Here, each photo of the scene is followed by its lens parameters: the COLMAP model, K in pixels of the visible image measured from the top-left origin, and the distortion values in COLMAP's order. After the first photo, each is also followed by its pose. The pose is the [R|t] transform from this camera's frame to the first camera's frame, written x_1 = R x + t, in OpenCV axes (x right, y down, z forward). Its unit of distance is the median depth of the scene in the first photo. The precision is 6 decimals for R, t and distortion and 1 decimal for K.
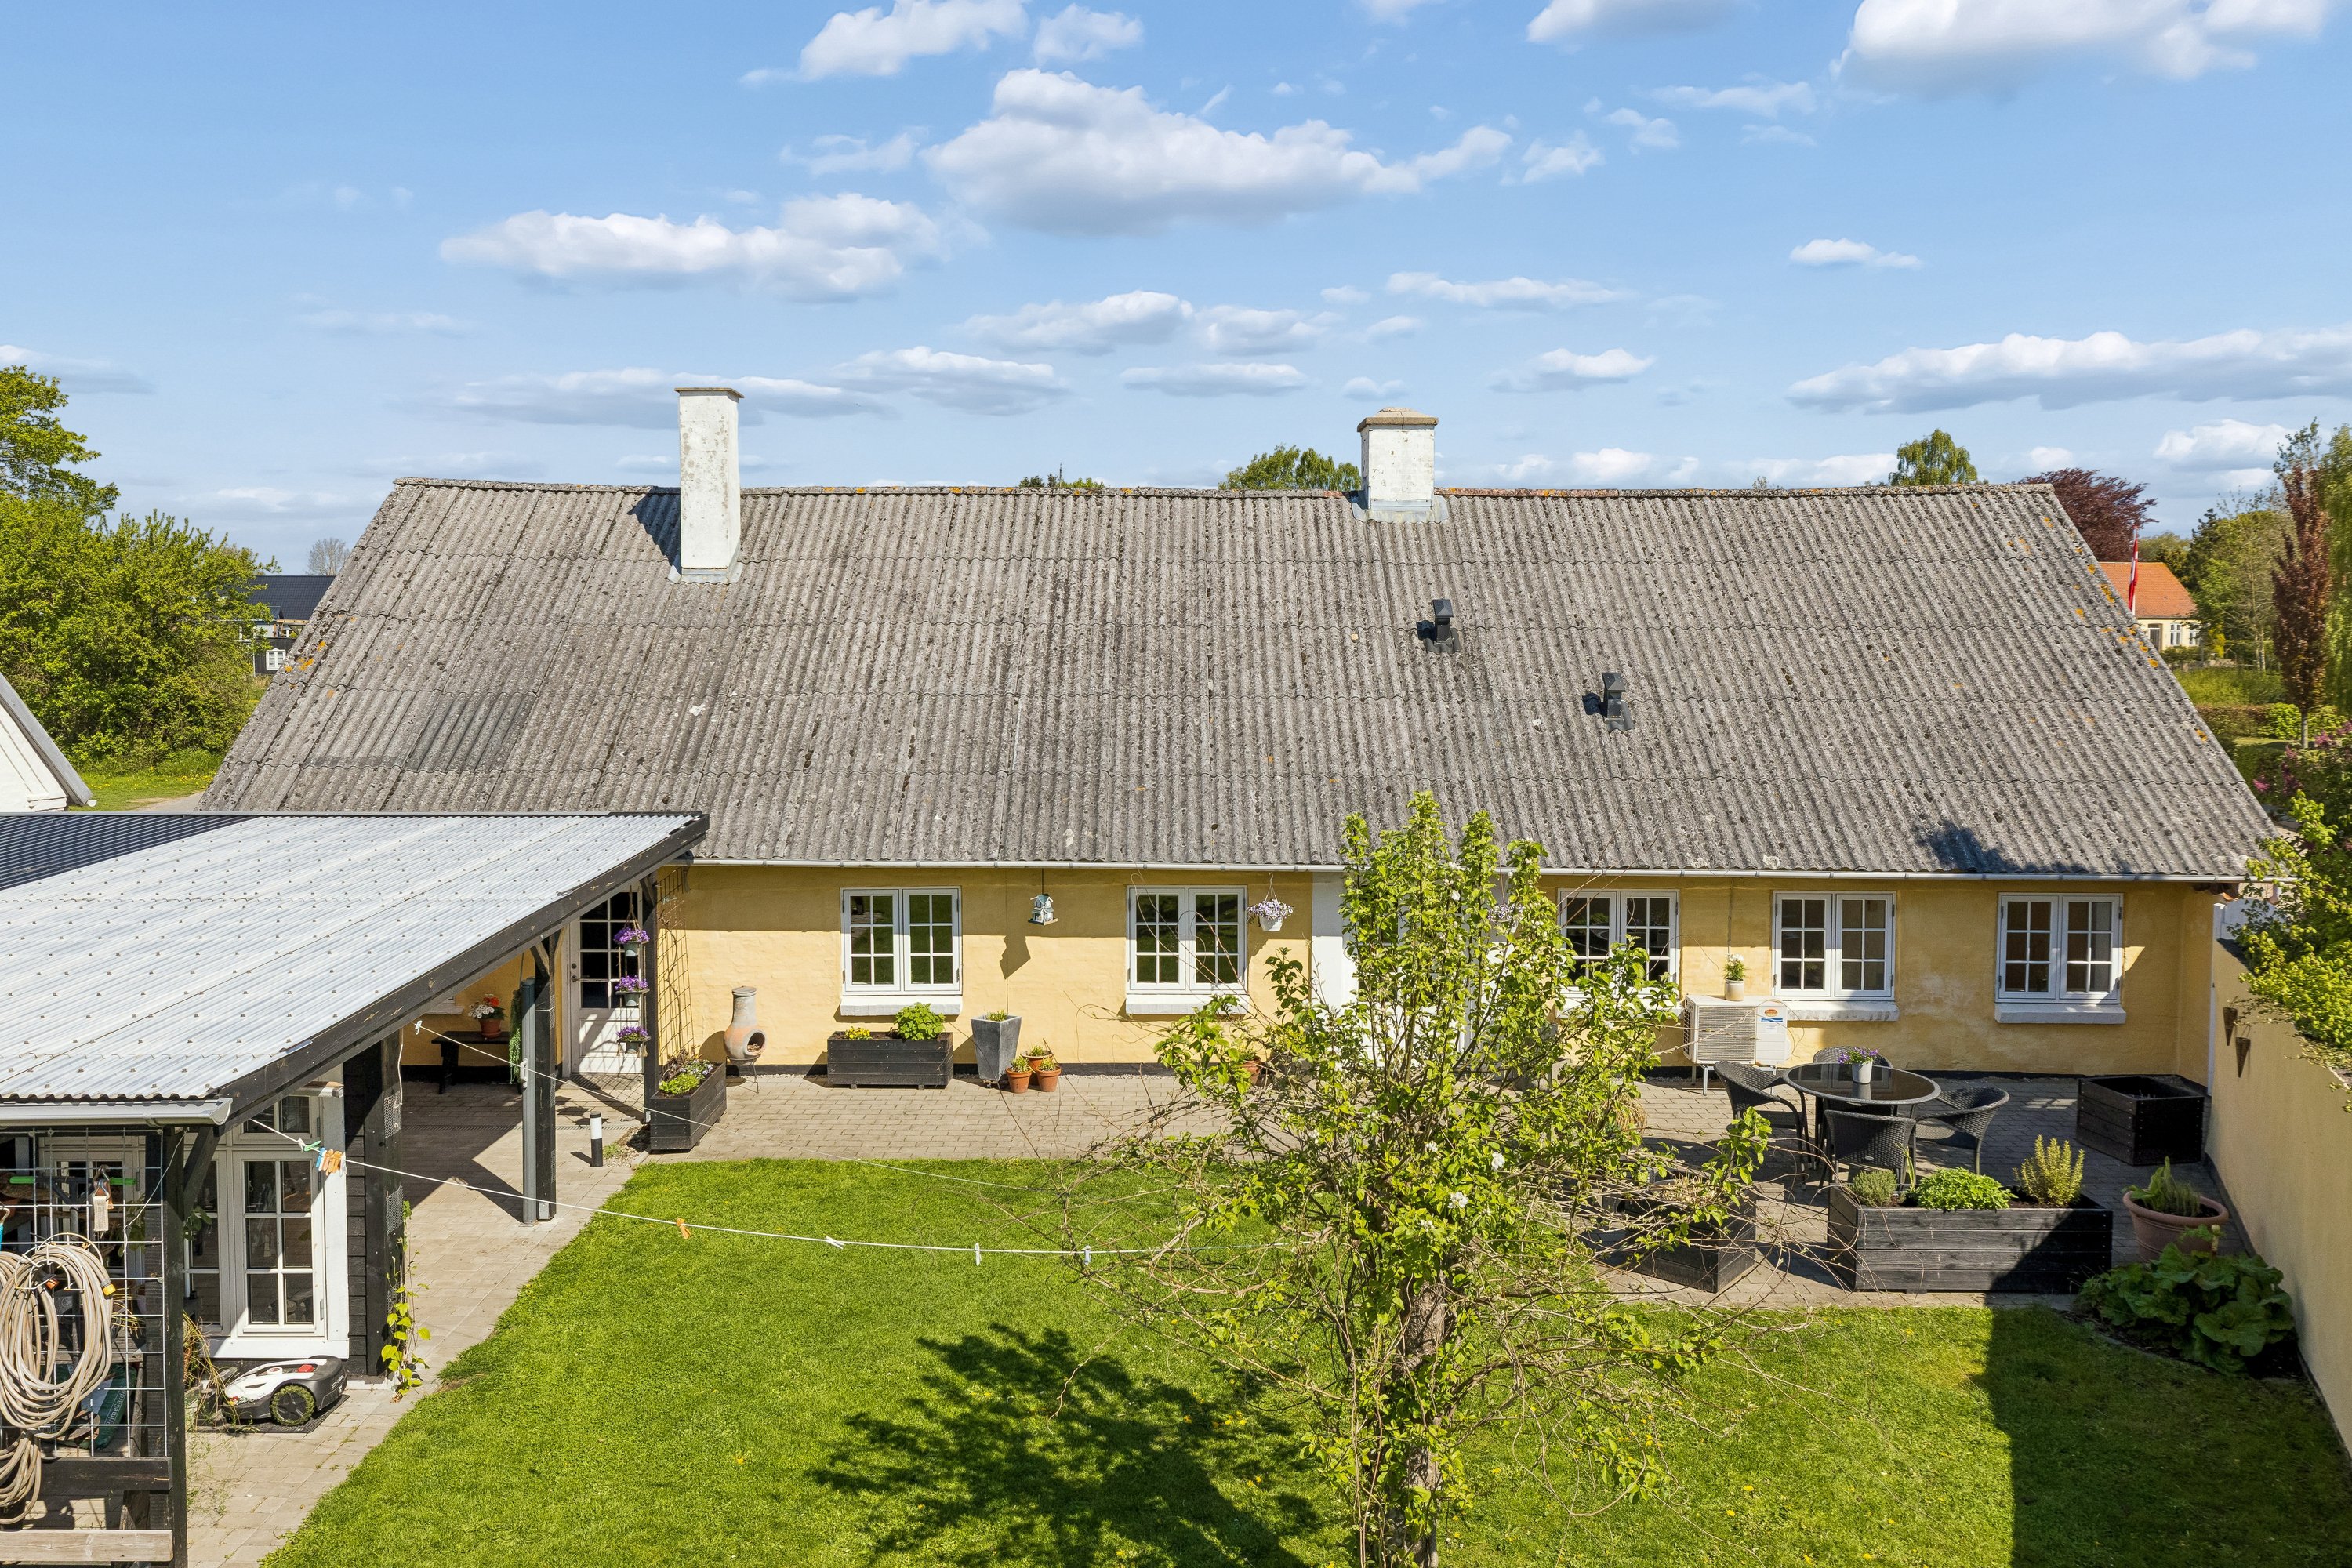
lens RADIAL K [[1753.6, 0, 1175.6], [0, 1753.6, 711.0], [0, 0, 1]] dist [0.001272, 0.004635]
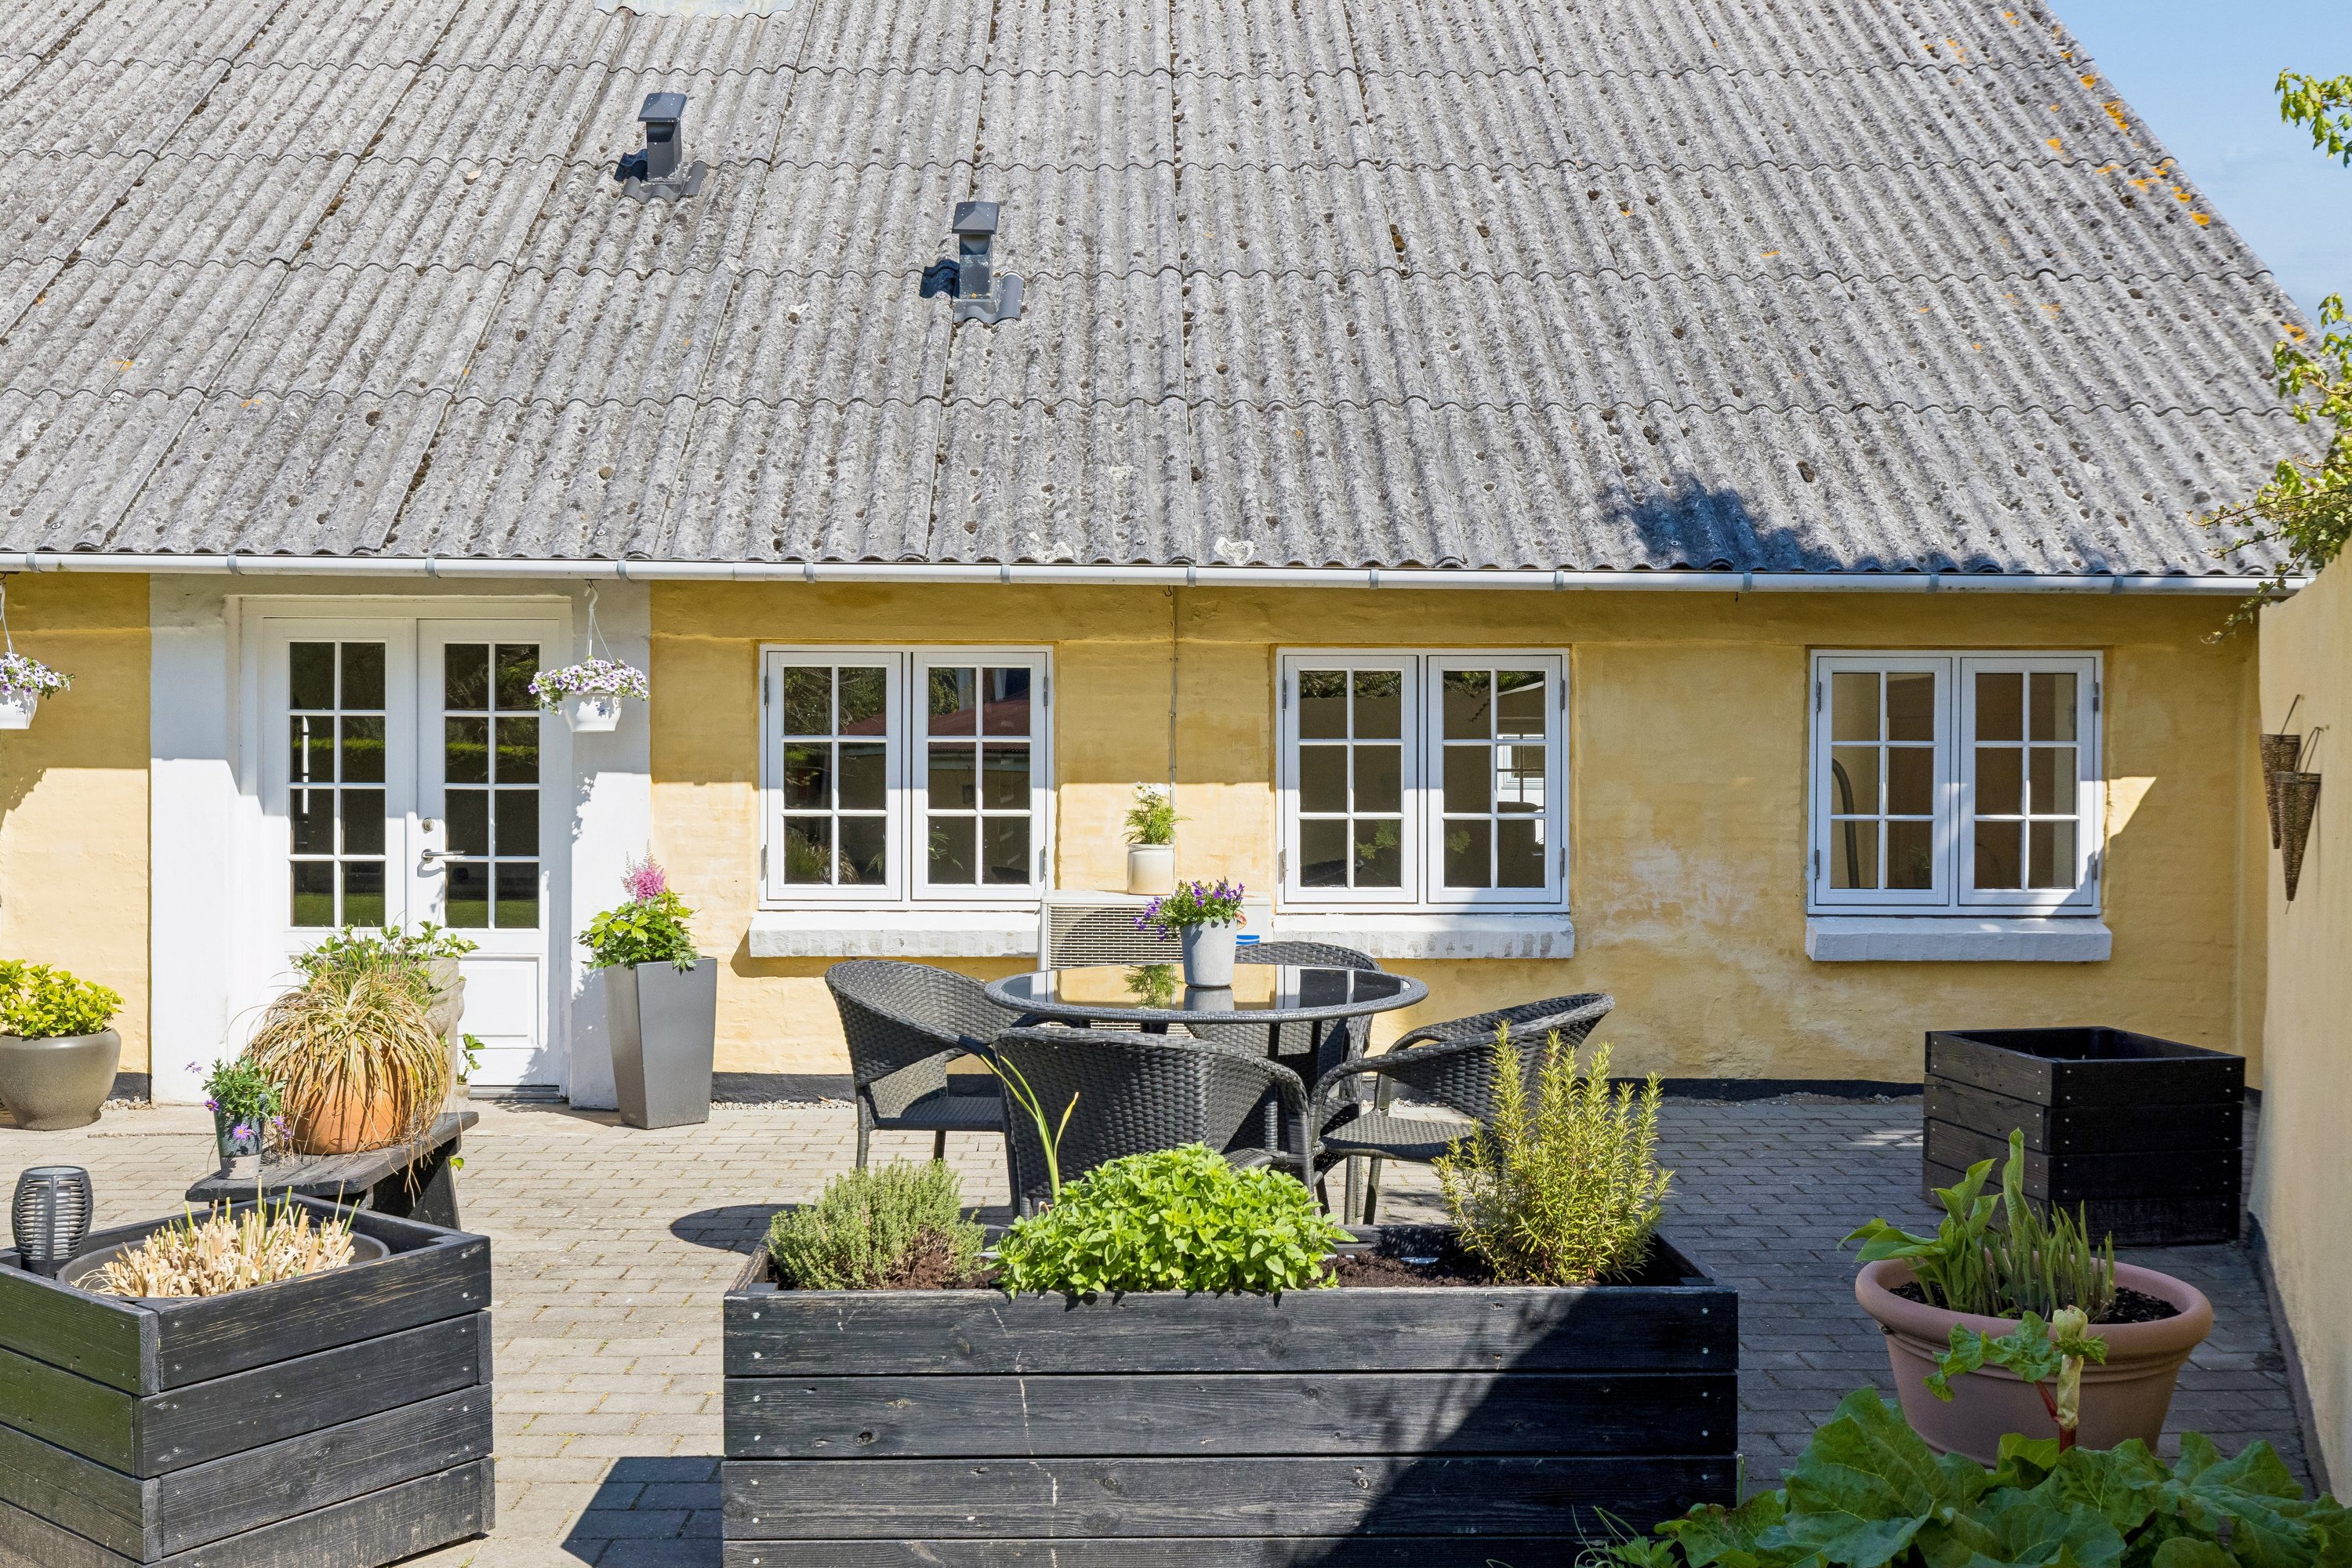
lens RADIAL K [[2320.8, 0, 1176.0], [0, 2320.8, 784.0], [0, 0, 1]] dist [0.011726, -0.006337]
pose [[0.999421, -0.003263, 0.033854, 0.296971], [0.004123, 0.999670, -0.025359, 0.148138], [-0.033760, 0.025484, 0.999105, 0.448488]]
